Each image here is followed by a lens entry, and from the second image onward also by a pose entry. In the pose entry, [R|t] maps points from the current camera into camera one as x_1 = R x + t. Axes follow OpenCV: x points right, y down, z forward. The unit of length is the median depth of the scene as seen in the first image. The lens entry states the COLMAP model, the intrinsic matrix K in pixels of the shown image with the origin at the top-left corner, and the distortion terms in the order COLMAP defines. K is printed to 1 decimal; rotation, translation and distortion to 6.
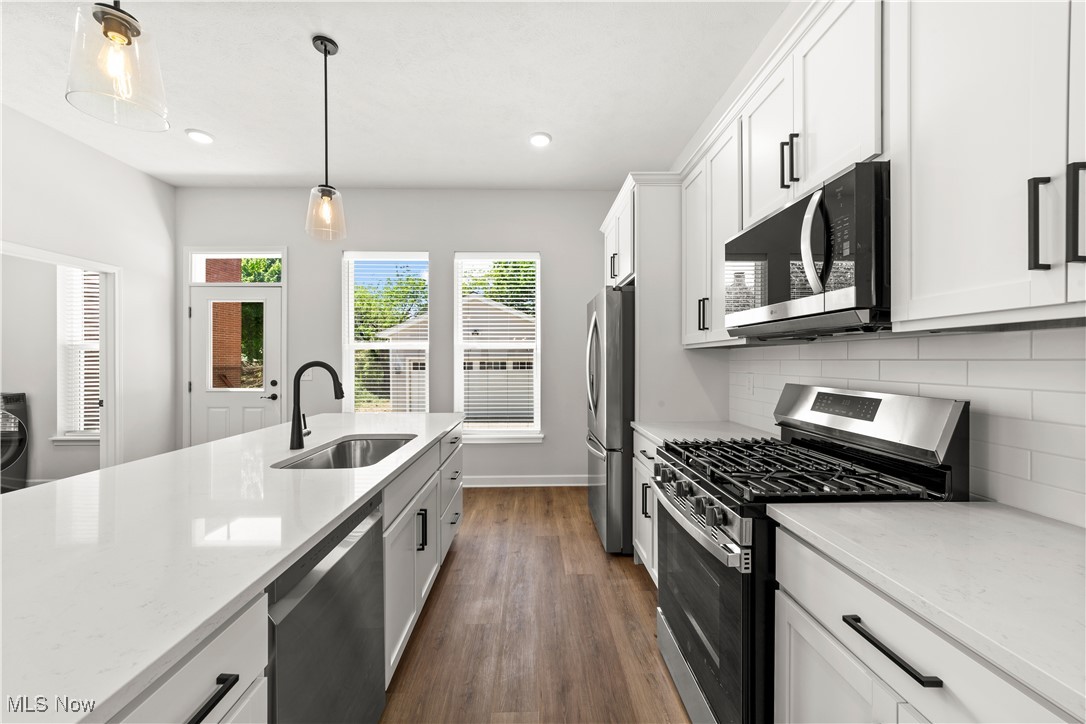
lens RADIAL K [[416.3, 0, 538.1], [0, 416.3, 360.9], [0, 0, 1]] dist [-0.003637, 0.003292]
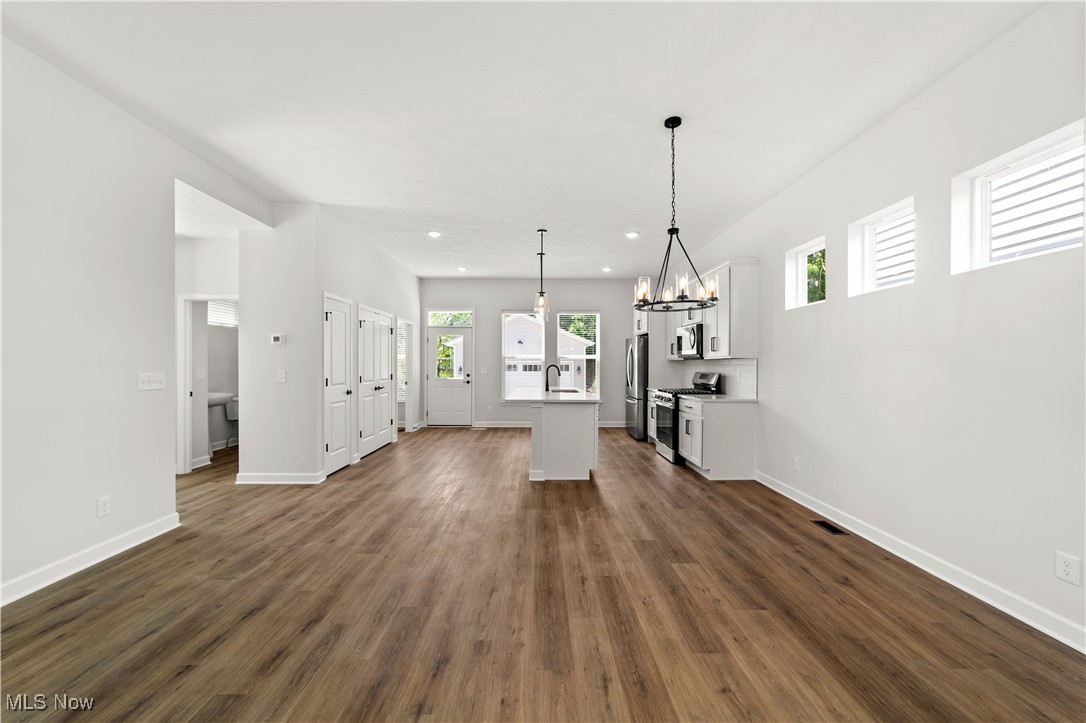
lens RADIAL K [[416.3, 0, 539.2], [0, 416.3, 364.1], [0, 0, 1]] dist [-0.003637, 0.003292]
pose [[0.999924, 0.002655, -0.012056, -0.310815], [-0.002663, 0.999996, -0.000625, -0.000444], [0.012054, 0.000657, 0.999927, -1.191435]]
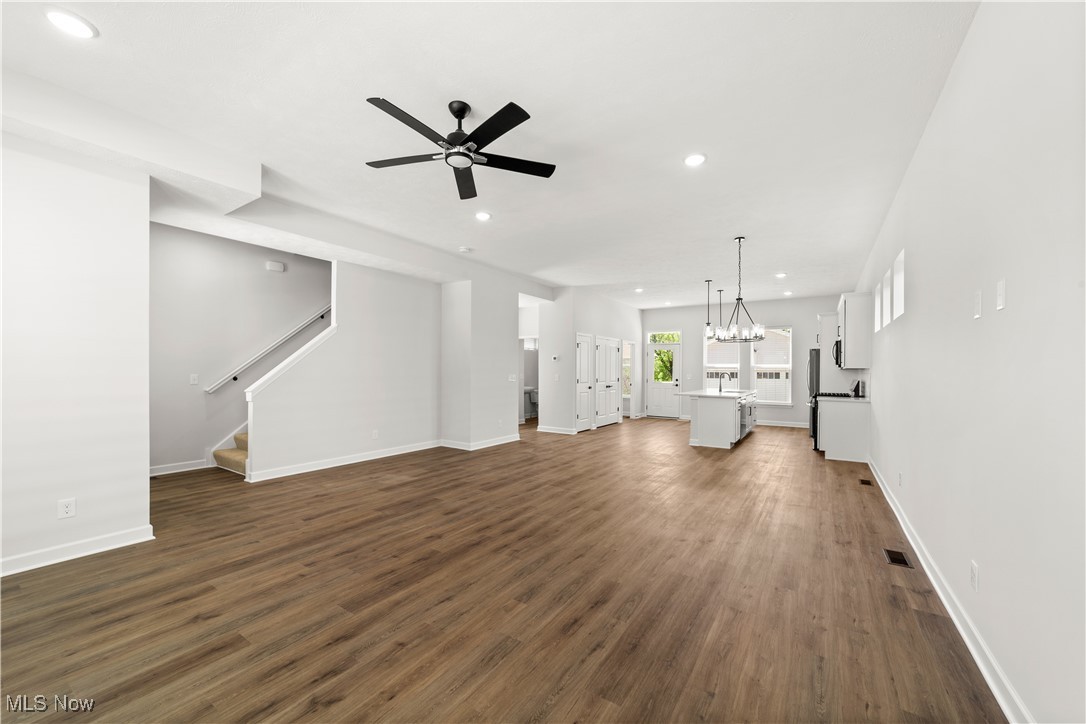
lens RADIAL K [[416.3, 0, 539.5], [0, 416.3, 367.9], [0, 0, 1]] dist [-0.003637, 0.003292]
pose [[0.818917, 0.000858, -0.573912, 0.214362], [-0.005672, 0.999962, -0.006598, -0.002172], [0.573885, 0.008658, 0.818890, -2.003165]]
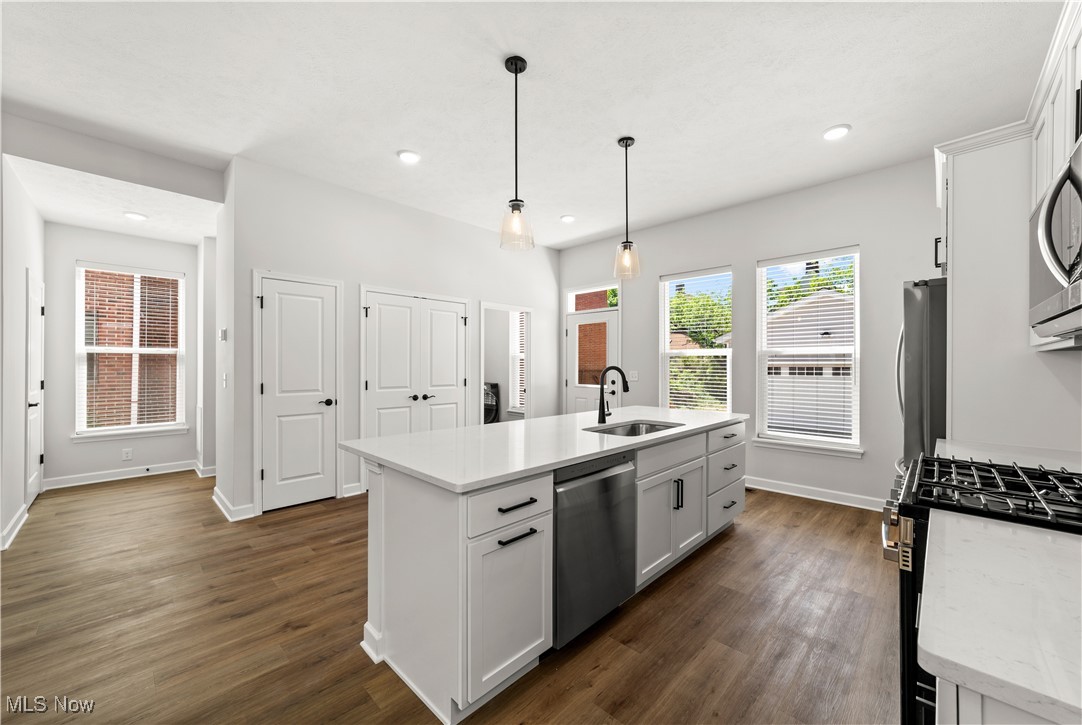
lens RADIAL K [[414.7, 0, 542.3], [0, 414.7, 364.7], [0, 0, 1]] dist [-0.003637, 0.003292]
pose [[0.702208, 0.001898, -0.711970, 0.182292], [-0.002968, 0.999996, -0.000261, -0.001619], [0.711966, 0.002296, 0.702210, -0.118316]]
